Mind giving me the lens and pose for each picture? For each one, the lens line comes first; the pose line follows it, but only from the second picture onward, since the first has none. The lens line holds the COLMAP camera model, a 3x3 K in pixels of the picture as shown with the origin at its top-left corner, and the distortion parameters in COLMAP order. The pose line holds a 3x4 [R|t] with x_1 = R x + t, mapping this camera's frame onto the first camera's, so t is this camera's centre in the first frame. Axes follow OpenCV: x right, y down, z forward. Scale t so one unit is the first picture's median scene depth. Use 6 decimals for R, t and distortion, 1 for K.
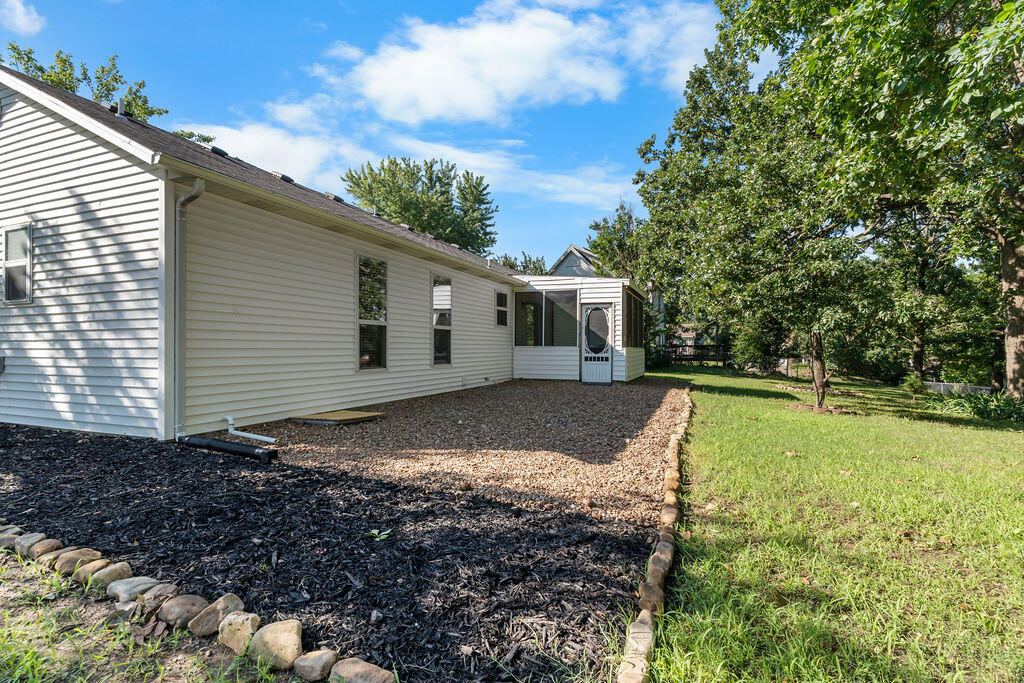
lens RADIAL K [[484.0, 0, 512.0], [0, 484.0, 341.5], [0, 0, 1]] dist [-0.000309, 0.000391]
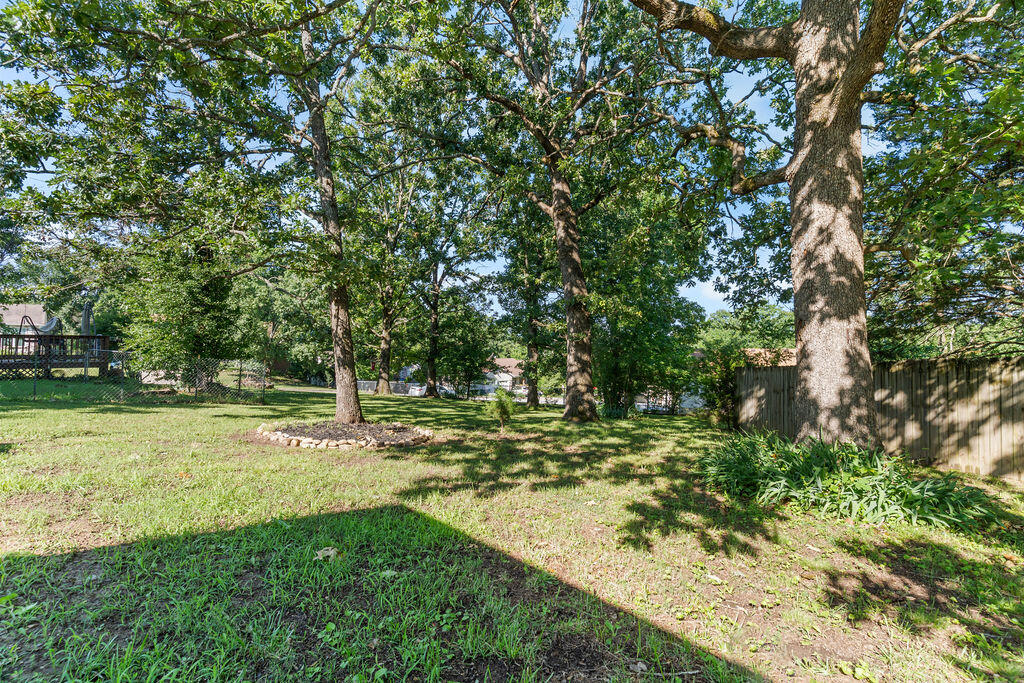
lens RADIAL K [[498.8, 0, 512.8], [0, 498.8, 332.6], [0, 0, 1]] dist [0.001104, 0.000182]
pose [[0.445676, 0.031042, 0.894656, 0.702213], [-0.021694, 0.999480, -0.023872, 0.034138], [-0.894931, -0.008769, 0.446118, 1.671943]]
